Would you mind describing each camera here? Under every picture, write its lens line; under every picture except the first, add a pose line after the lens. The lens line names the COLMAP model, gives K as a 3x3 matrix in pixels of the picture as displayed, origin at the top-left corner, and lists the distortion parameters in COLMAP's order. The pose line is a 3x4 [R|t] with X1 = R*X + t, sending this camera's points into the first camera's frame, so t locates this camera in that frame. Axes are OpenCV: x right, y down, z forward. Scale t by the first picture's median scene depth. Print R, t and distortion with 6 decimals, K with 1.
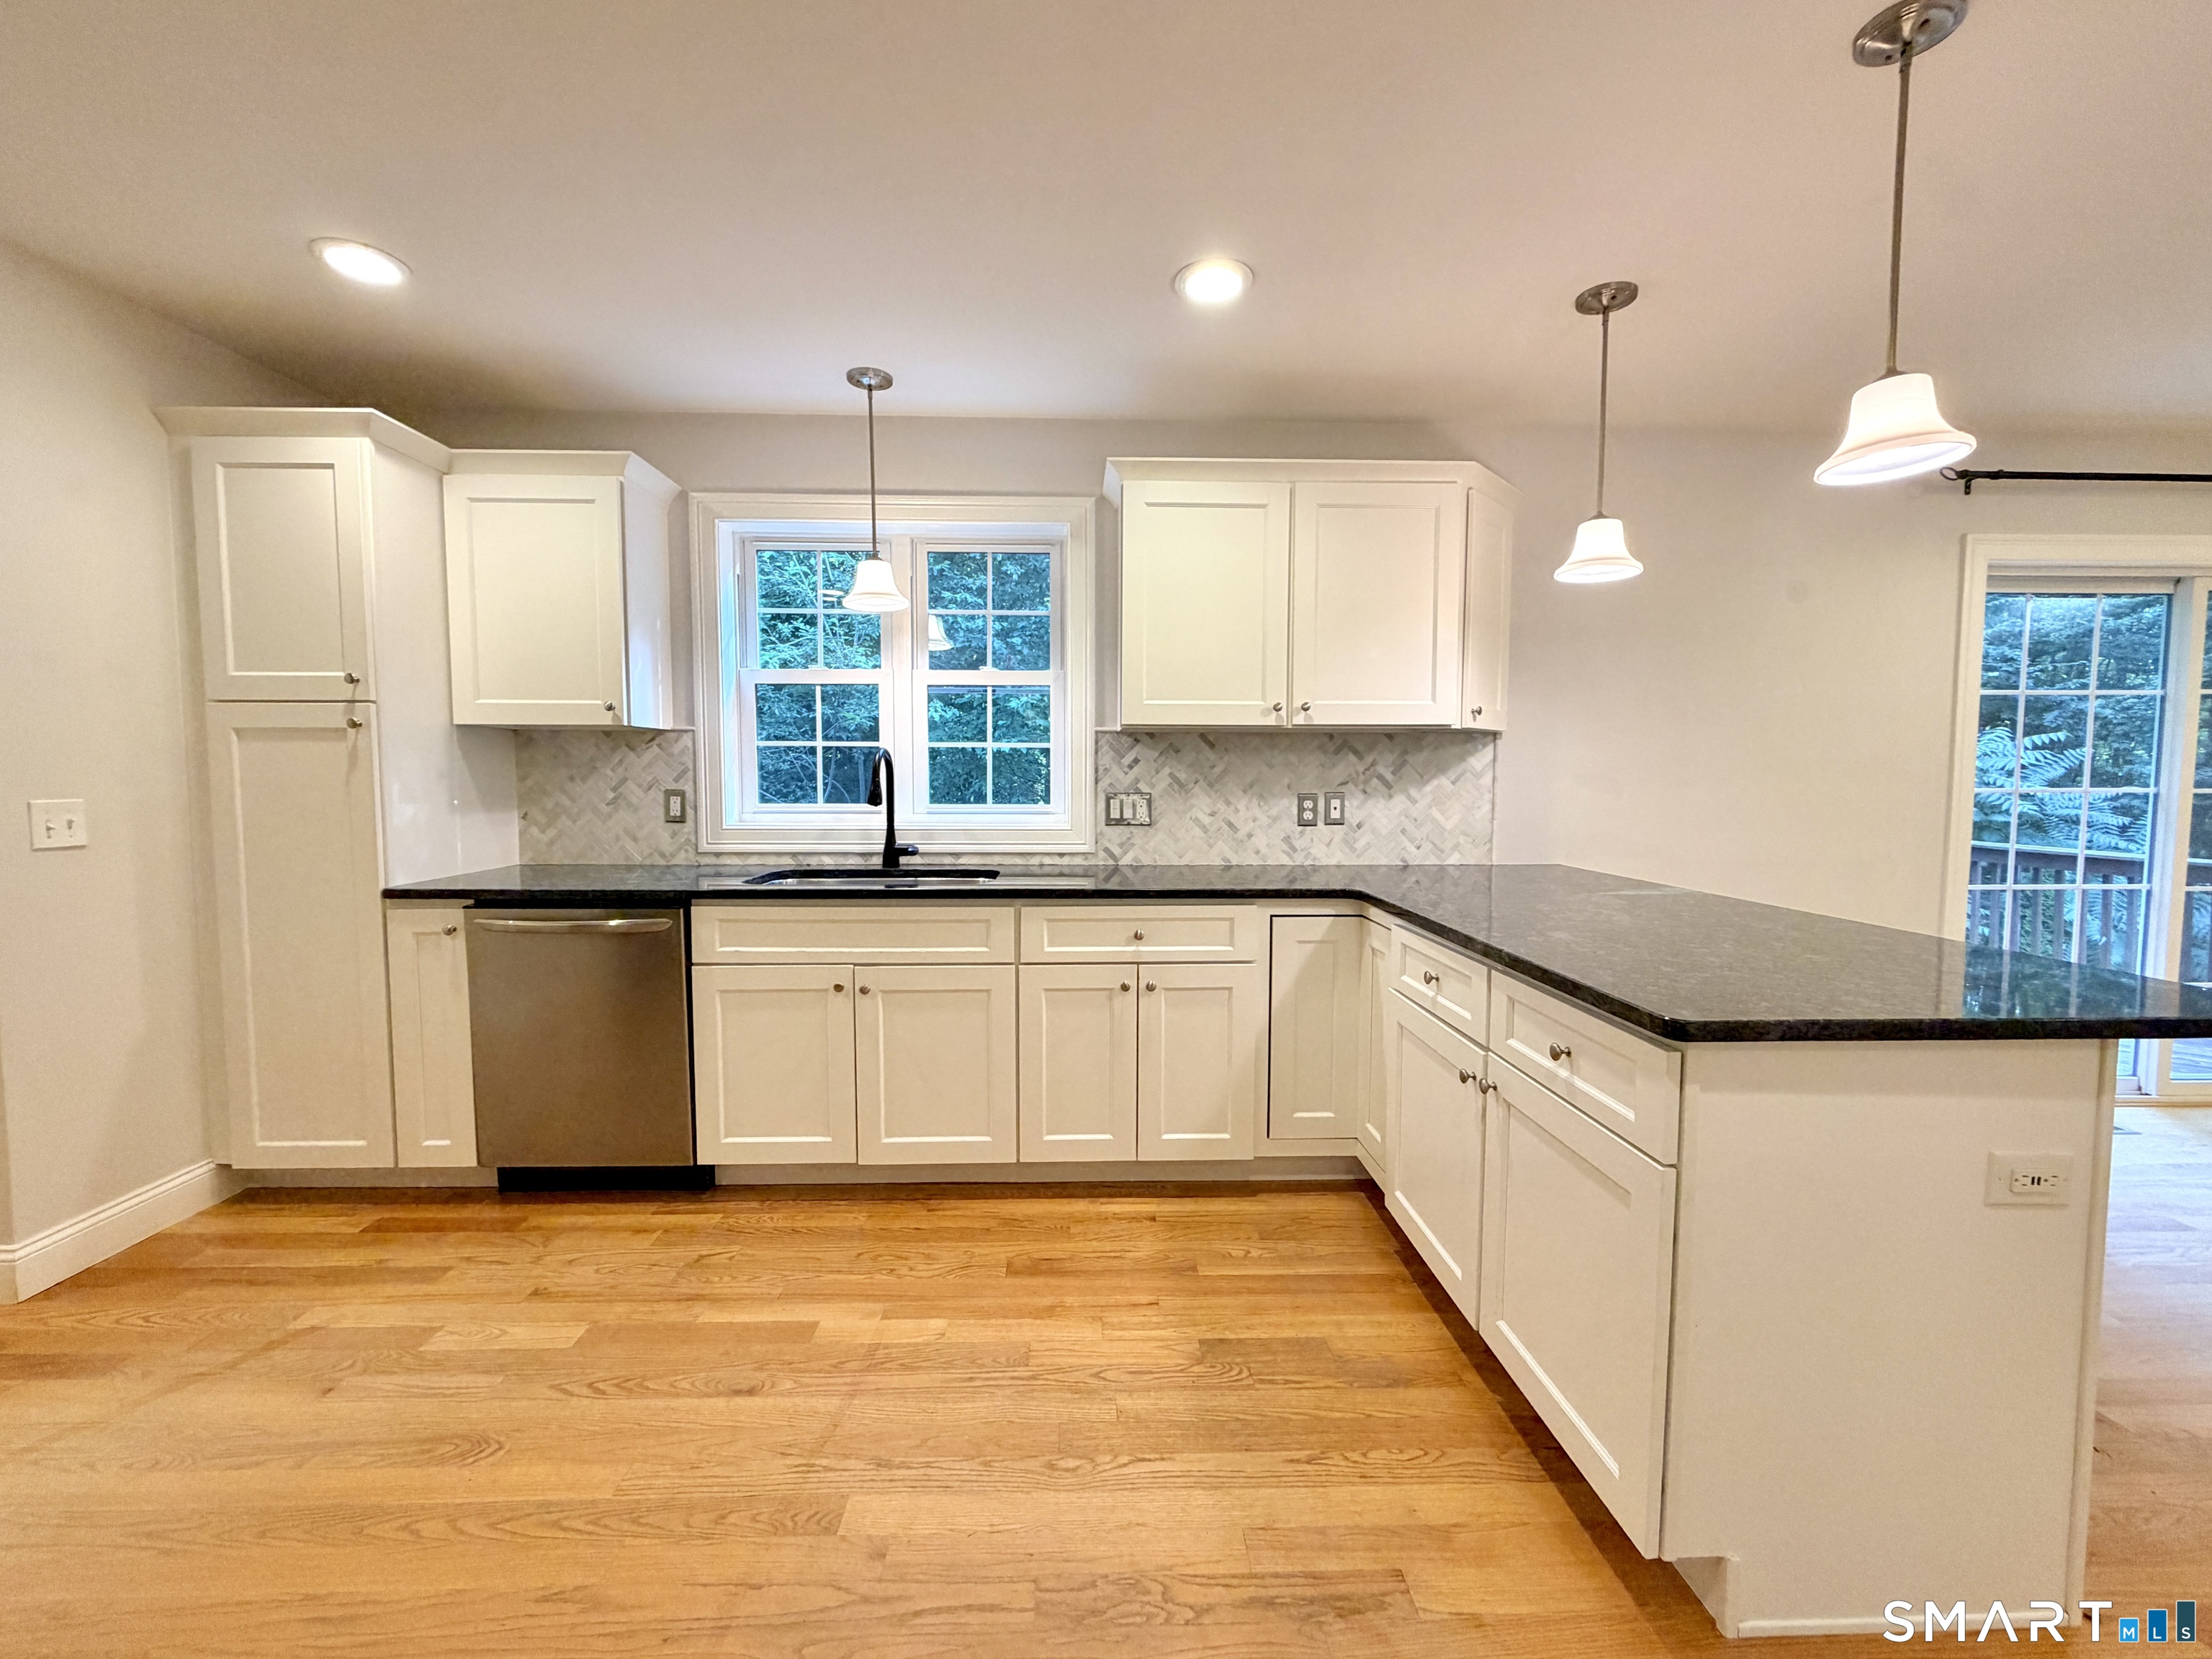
lens RADIAL K [[892.8, 0, 1105.7], [0, 892.8, 825.3], [0, 0, 1]] dist [0.000124, -0.000140]
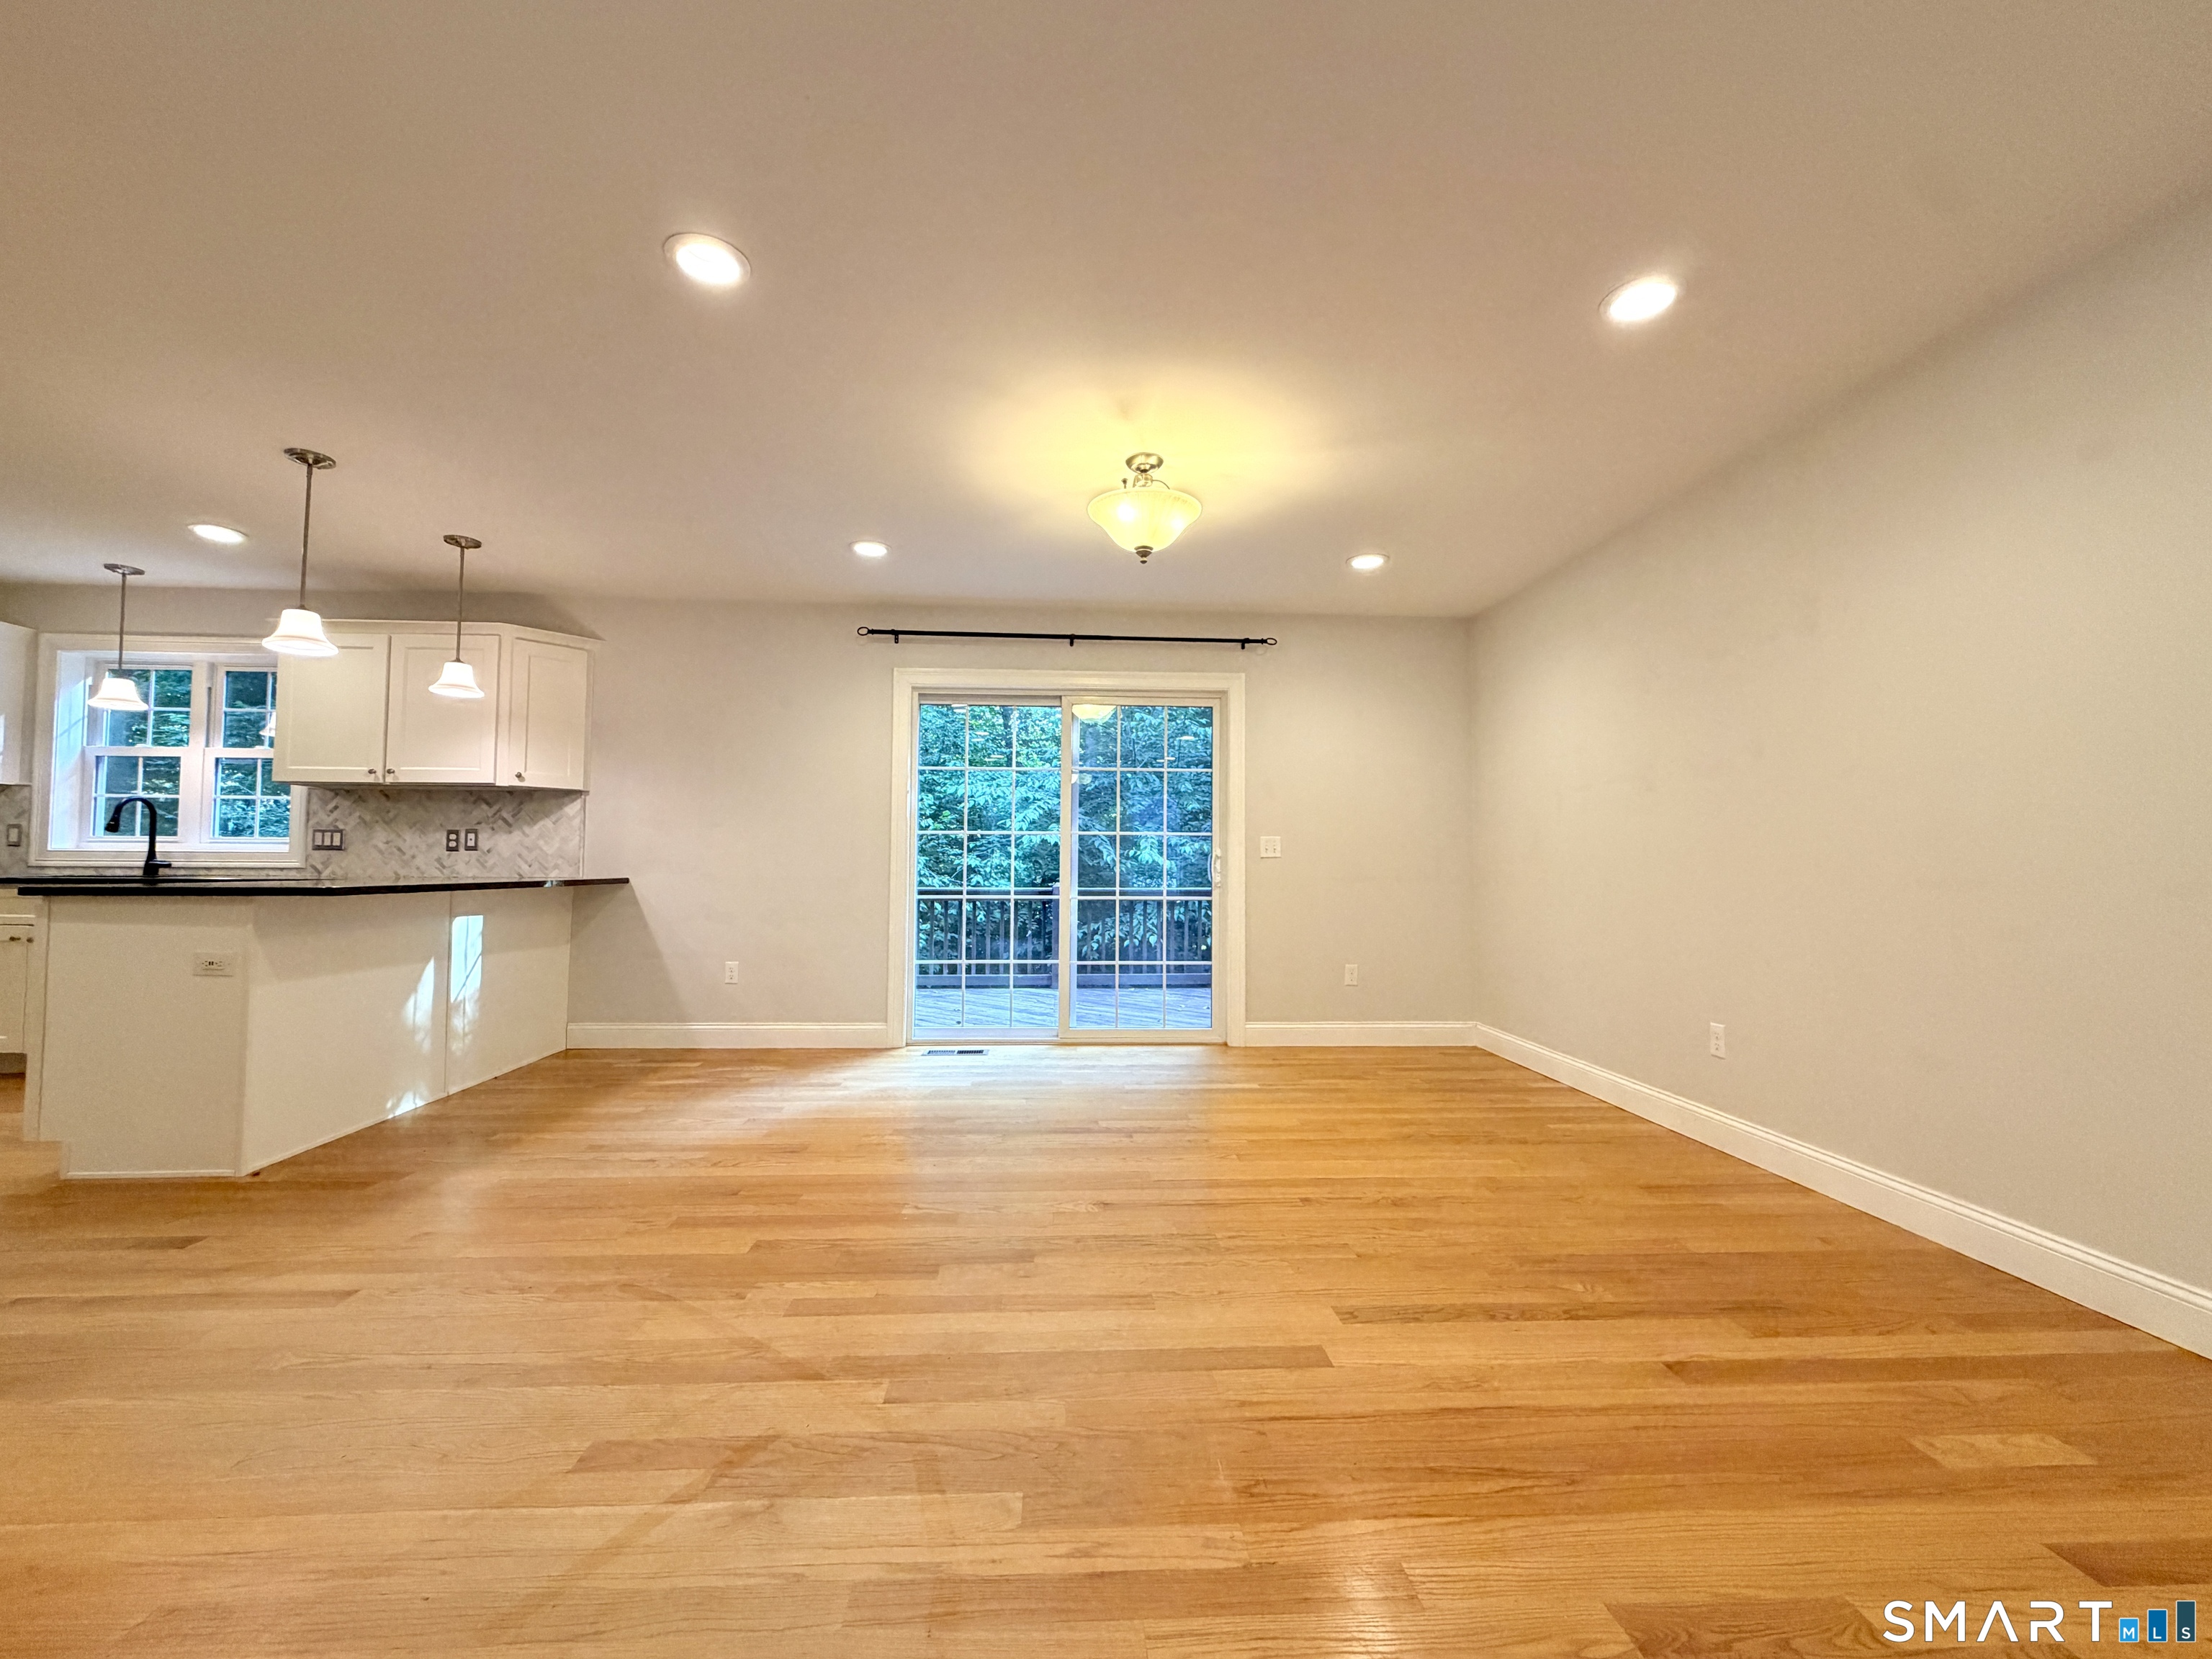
lens RADIAL K [[865.3, 0, 1106.0], [0, 865.3, 829.5], [0, 0, 1]] dist [-0.000101, 0.000057]
pose [[0.999498, 0.005597, 0.031175, 1.298165], [-0.002237, 0.994279, -0.106790, 0.119570], [-0.031594, 0.106667, 0.993793, -0.499141]]
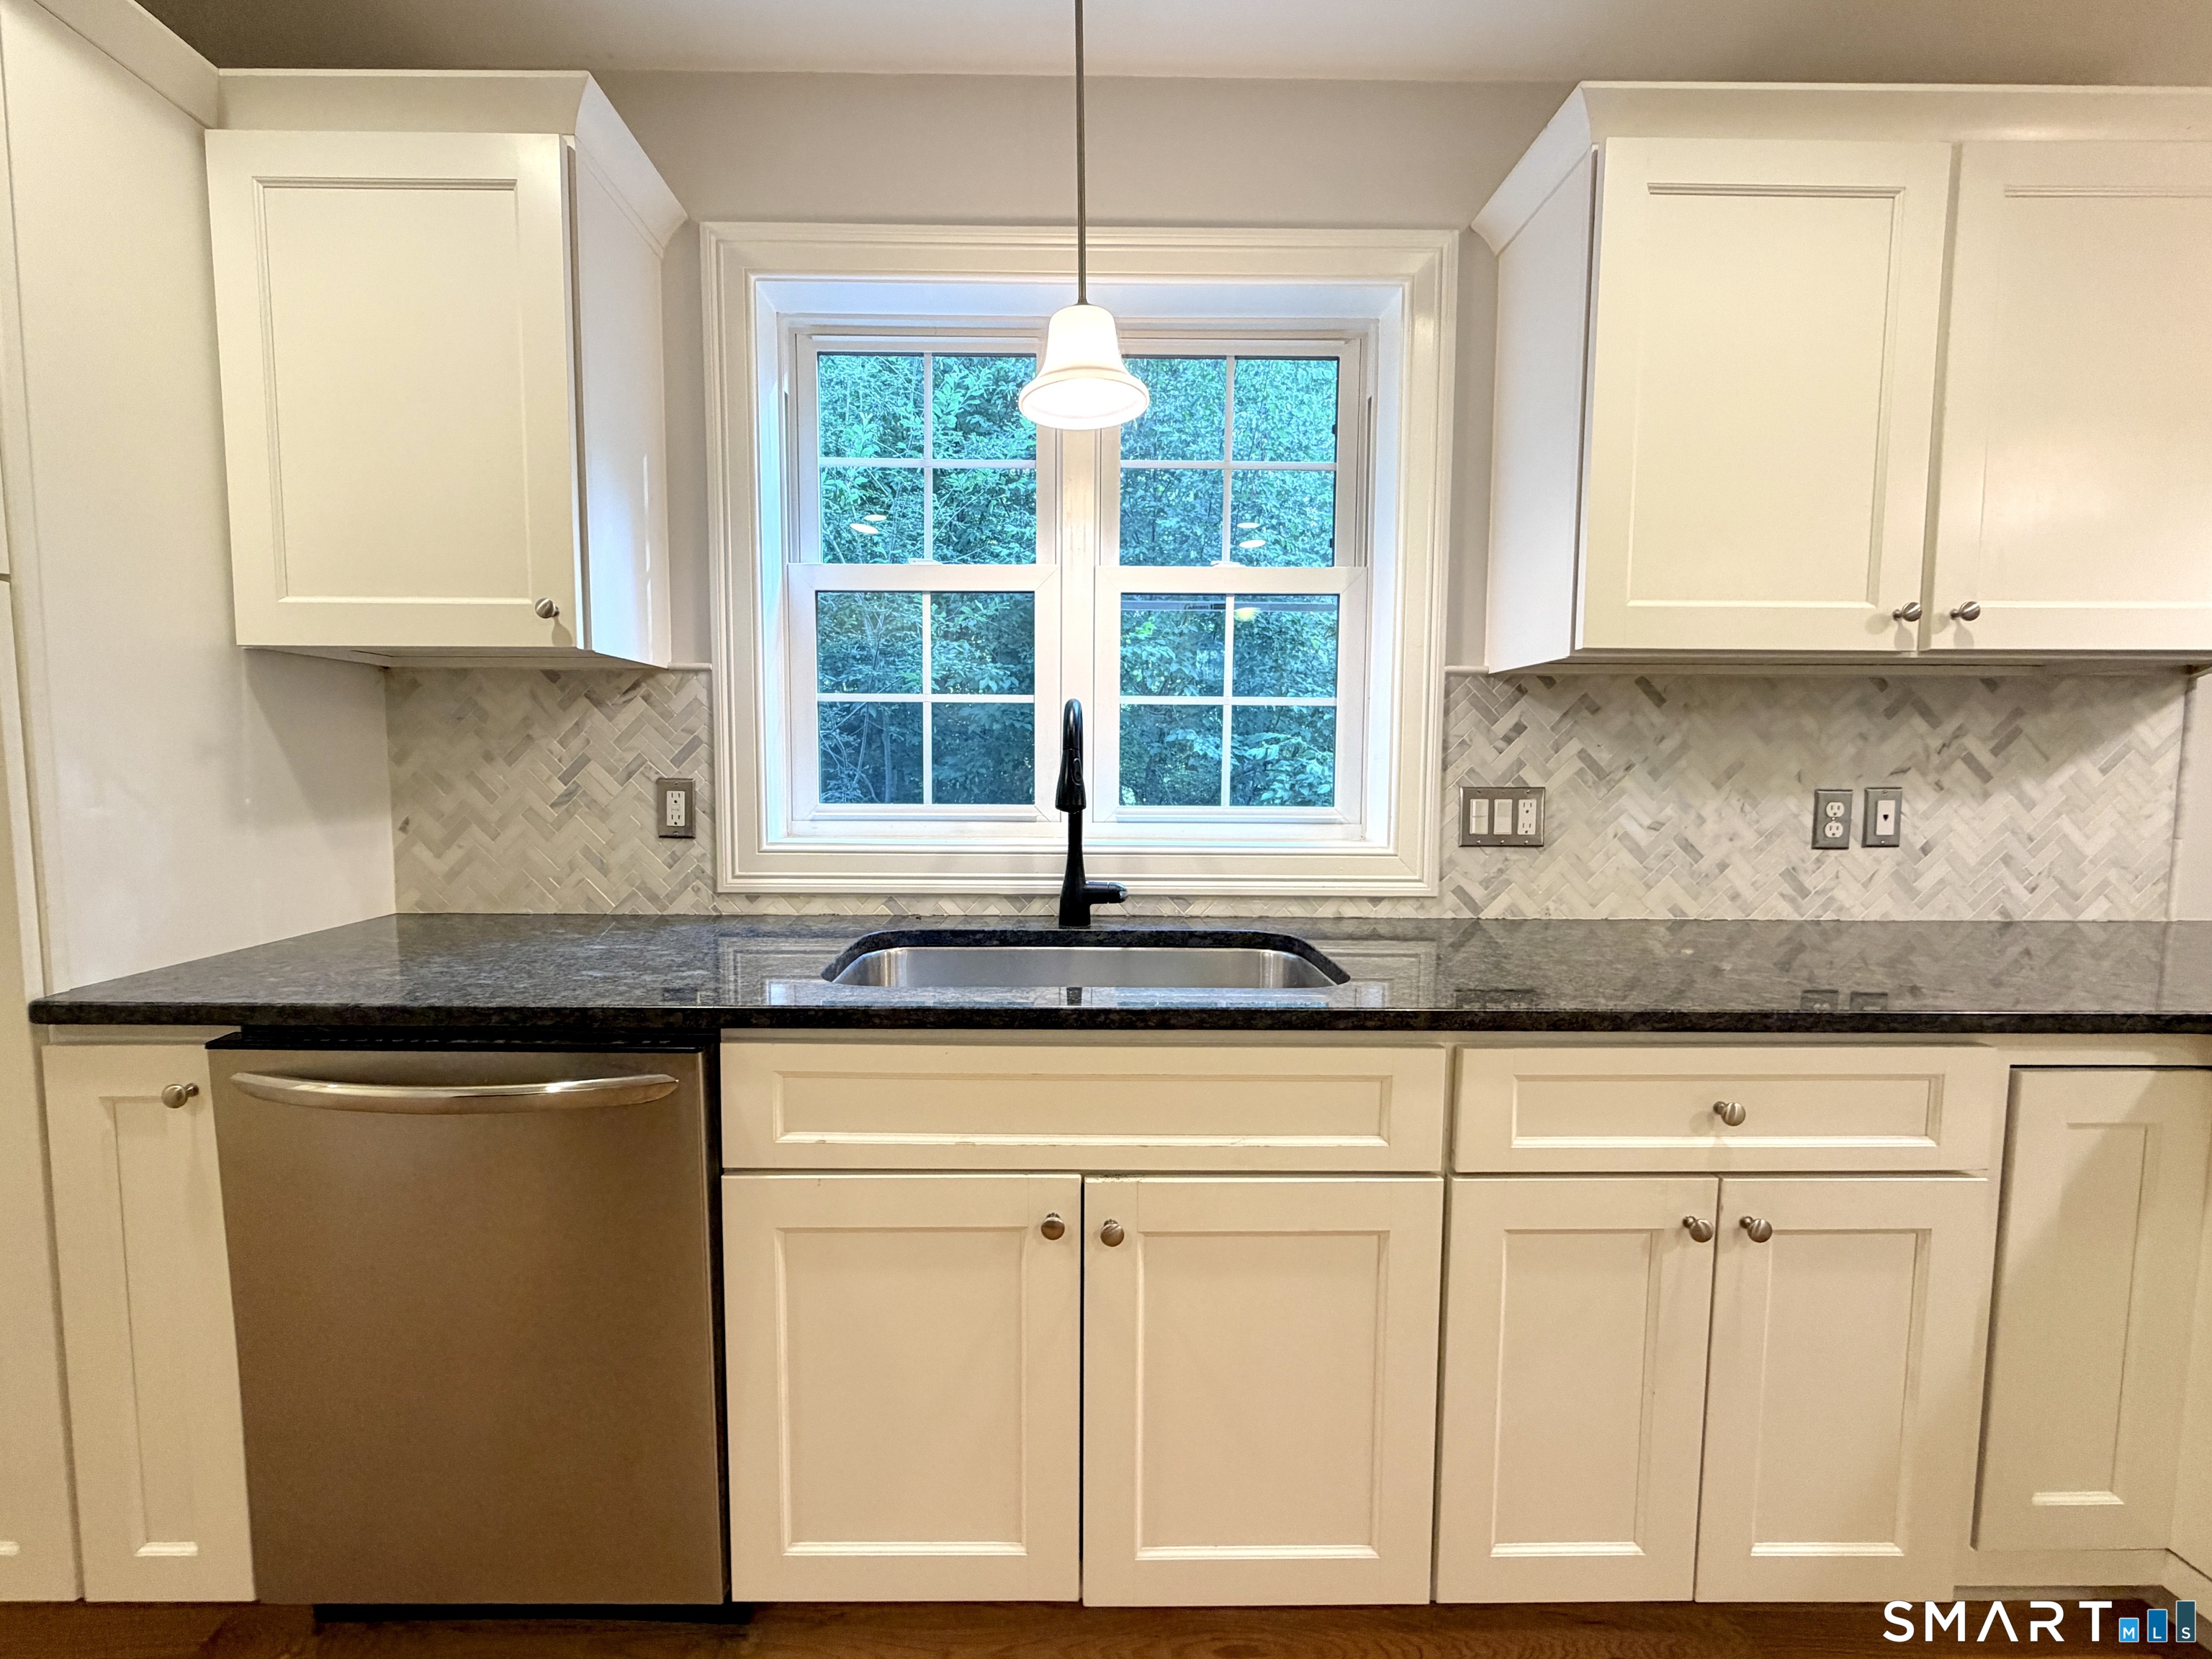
lens RADIAL K [[898.2, 0, 1071.4], [0, 898.2, 826.8], [0, 0, 1]] dist [0.000043, -0.000459]
pose [[0.999801, 0.004182, -0.019515, -0.226840], [-0.003946, 0.999919, 0.012124, -0.017639], [0.019564, -0.012044, 0.999736, 0.449972]]
